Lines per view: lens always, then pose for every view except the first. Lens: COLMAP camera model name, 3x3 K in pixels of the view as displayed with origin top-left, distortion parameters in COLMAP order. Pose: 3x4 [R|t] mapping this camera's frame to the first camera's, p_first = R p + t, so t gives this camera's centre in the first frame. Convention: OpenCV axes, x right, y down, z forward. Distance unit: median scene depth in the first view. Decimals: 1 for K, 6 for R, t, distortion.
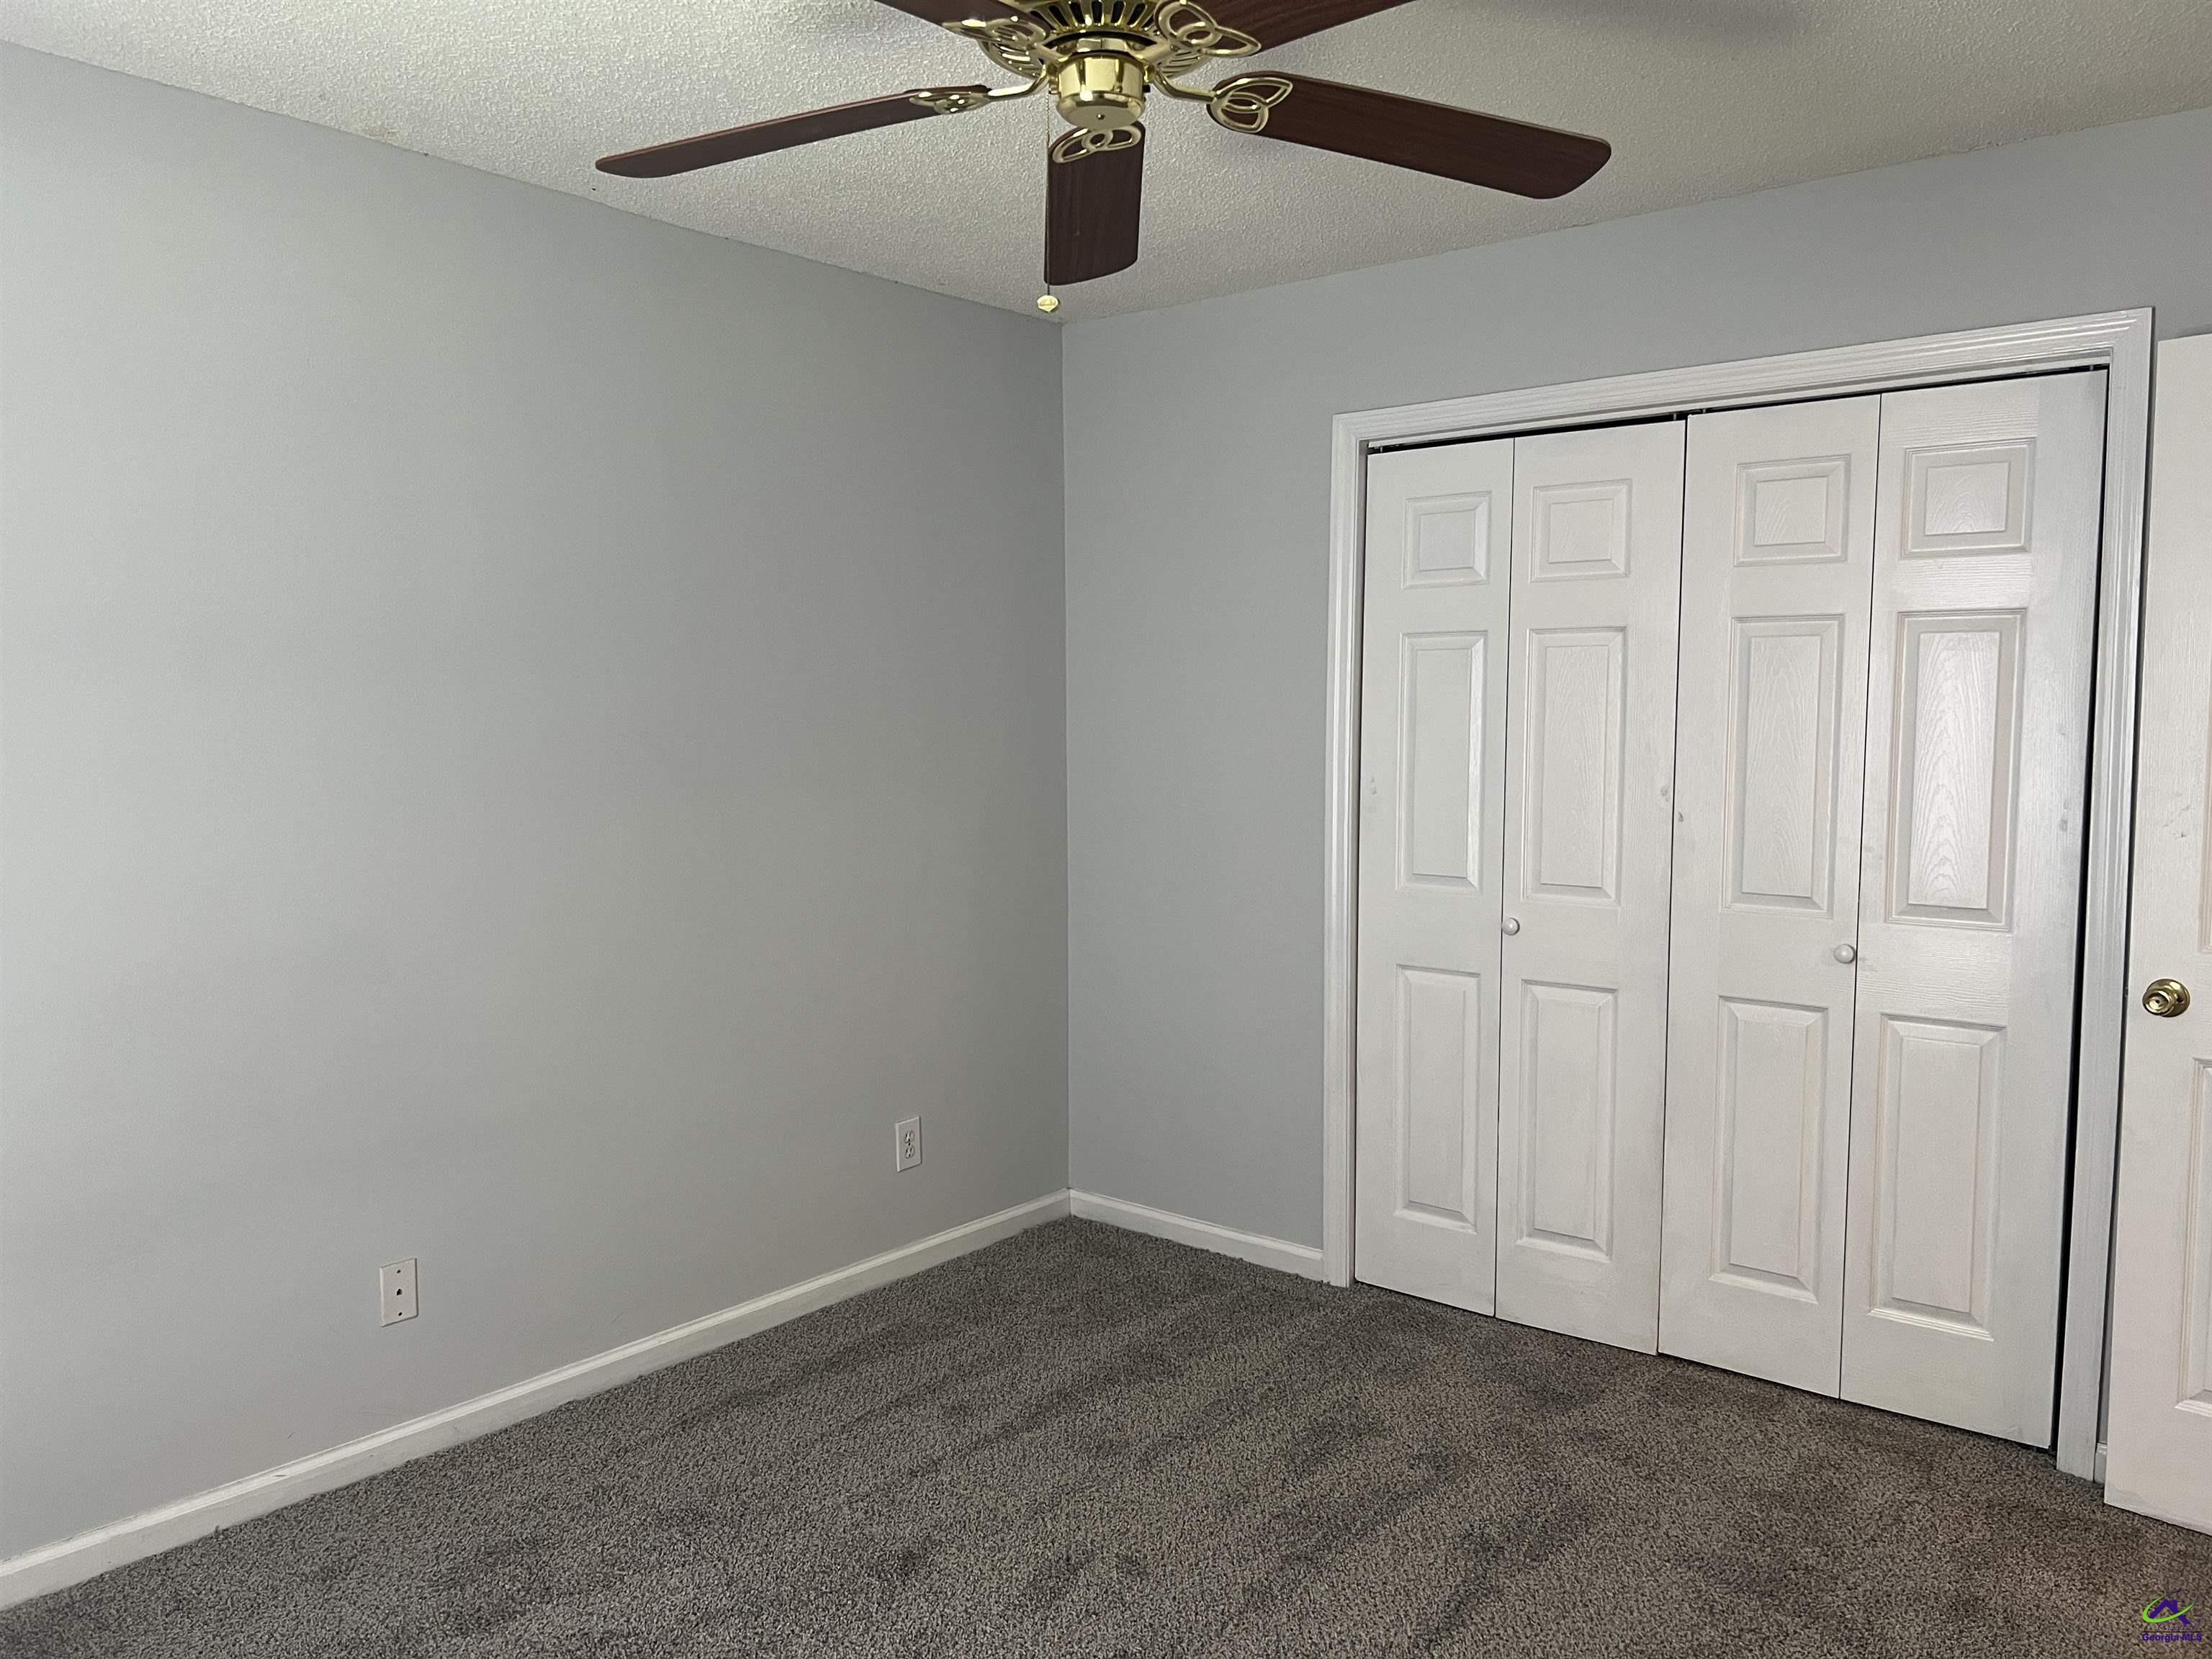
lens RADIAL K [[1685.1, 0, 1085.5], [0, 1685.1, 827.2], [0, 0, 1]] dist [0.069495, -0.068431]
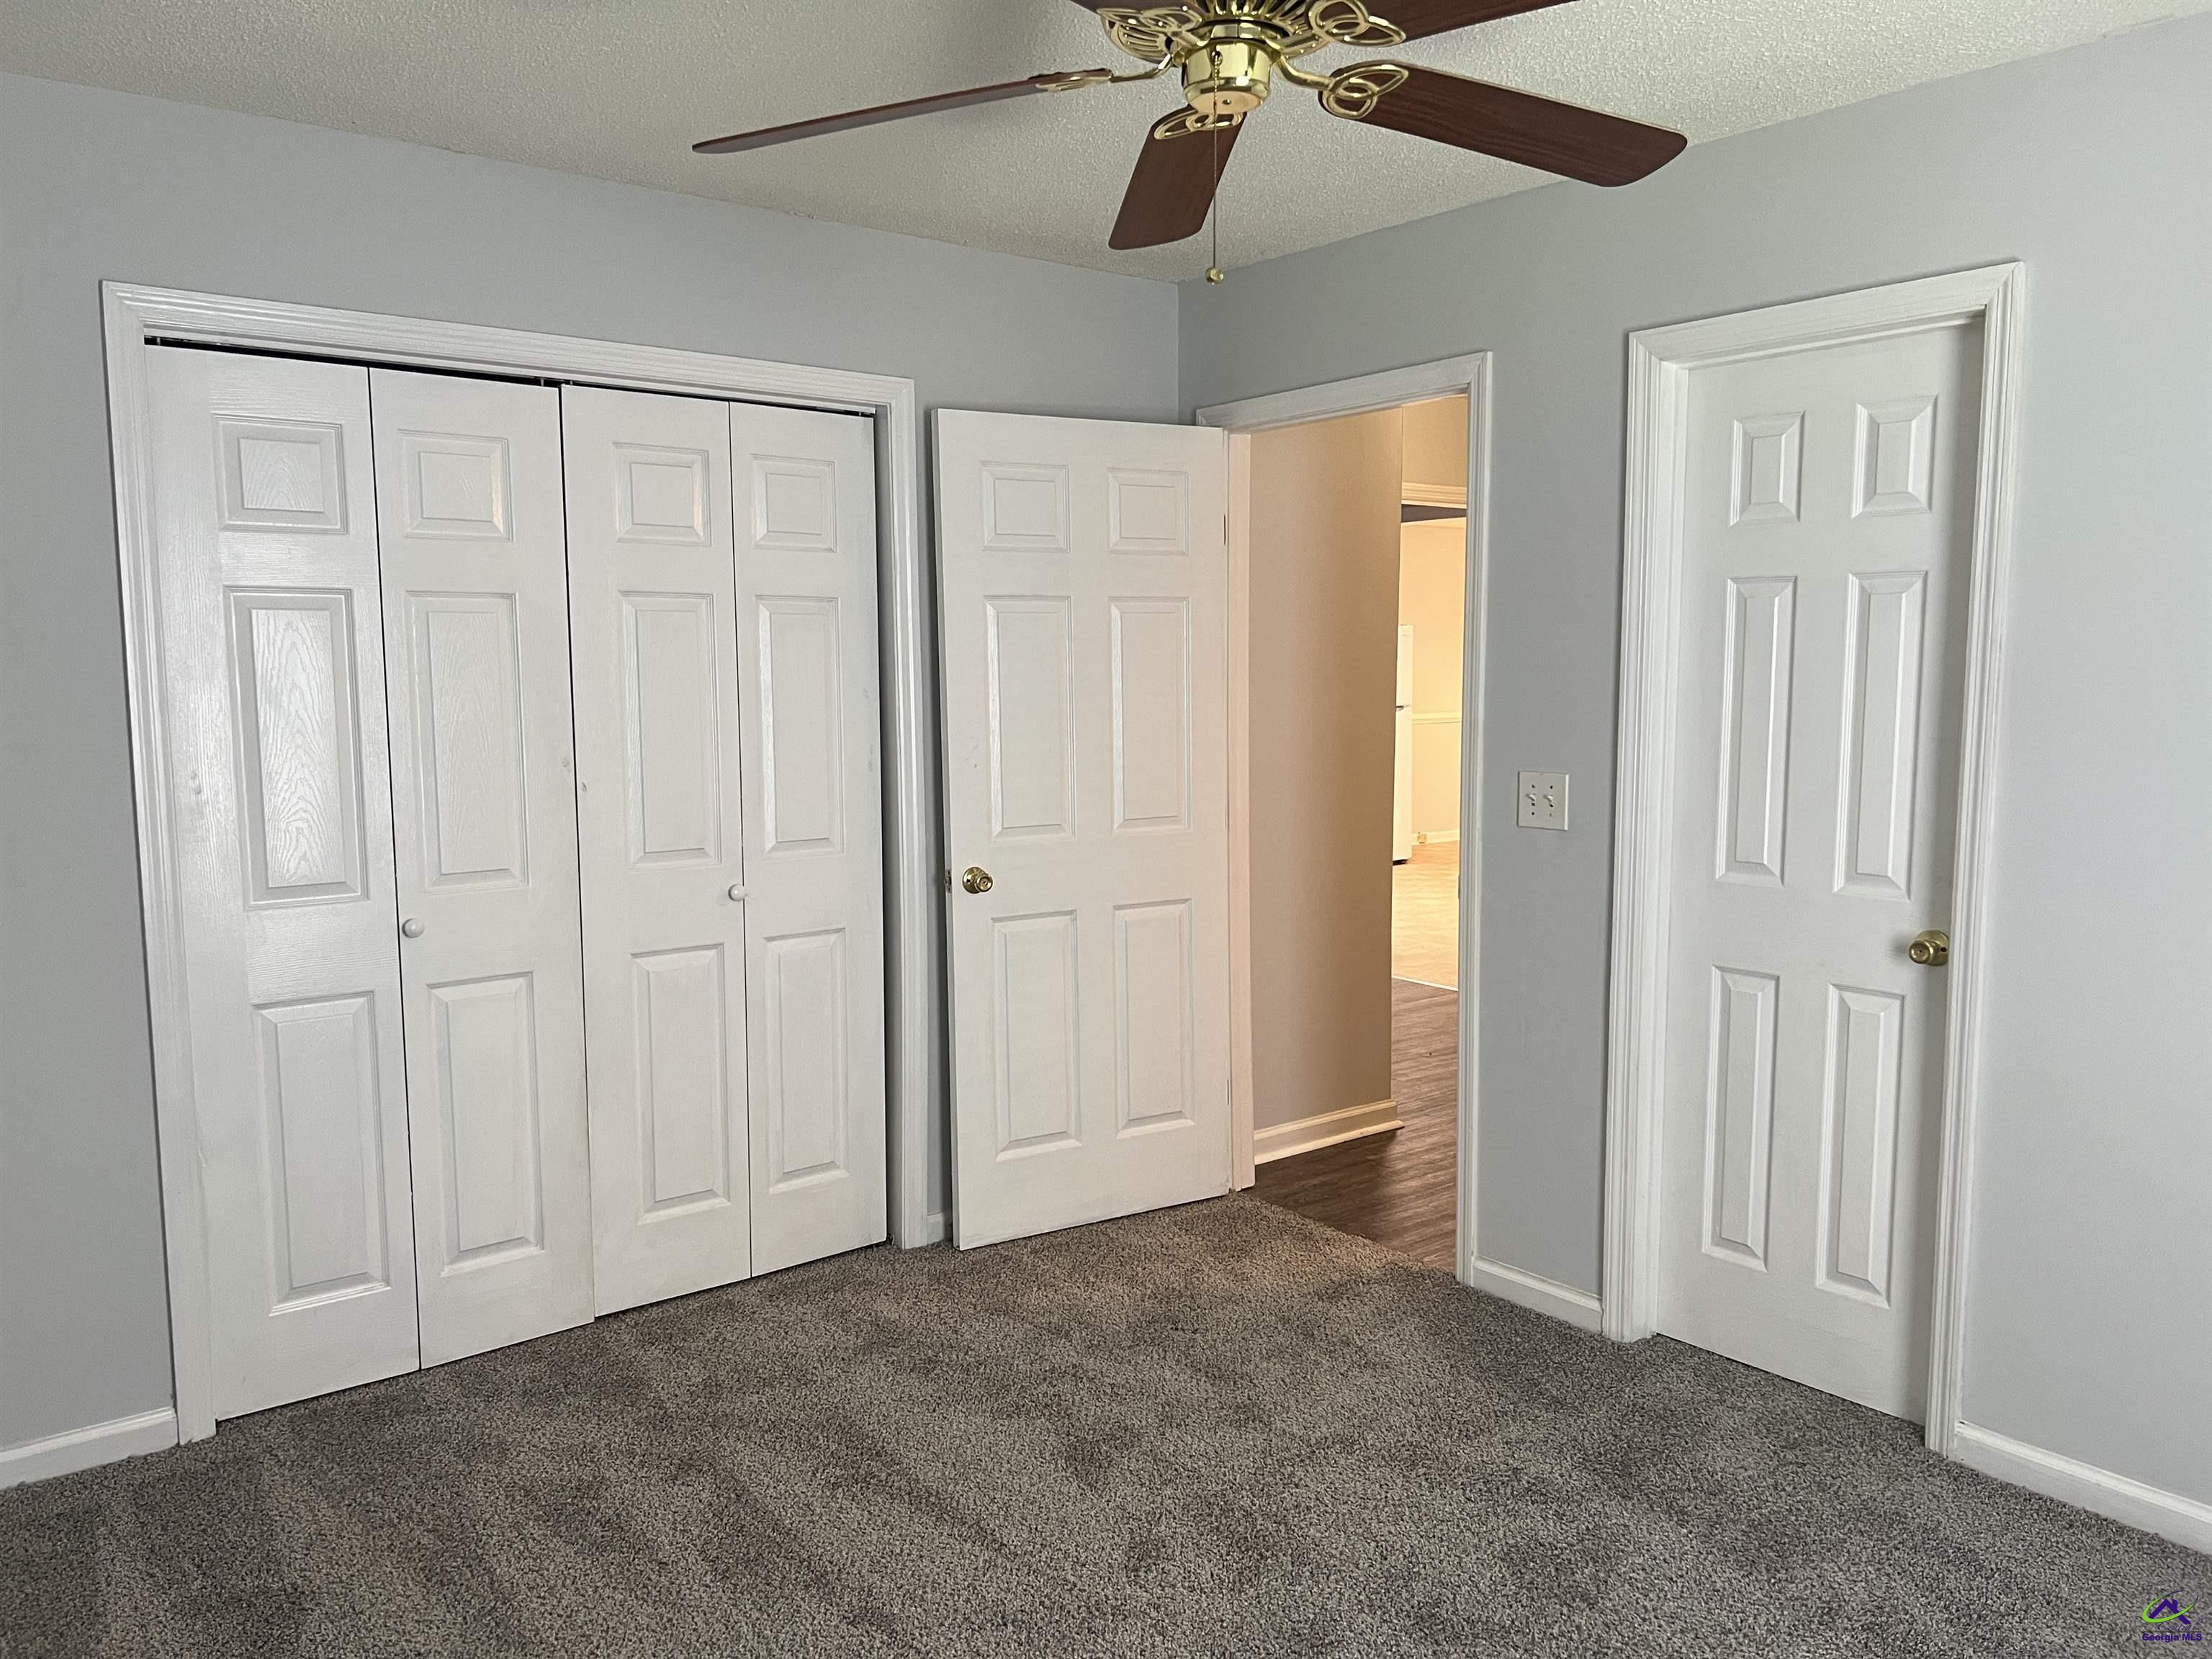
lens RADIAL K [[1685.1, 0, 1083.5], [0, 1685.1, 842.7], [0, 0, 1]] dist [0.069495, -0.068431]
pose [[0.203283, -0.098857, 0.974117, -0.581931], [0.084639, 0.992940, 0.083105, -0.032017], [-0.975455, 0.065554, 0.210215, 0.508074]]
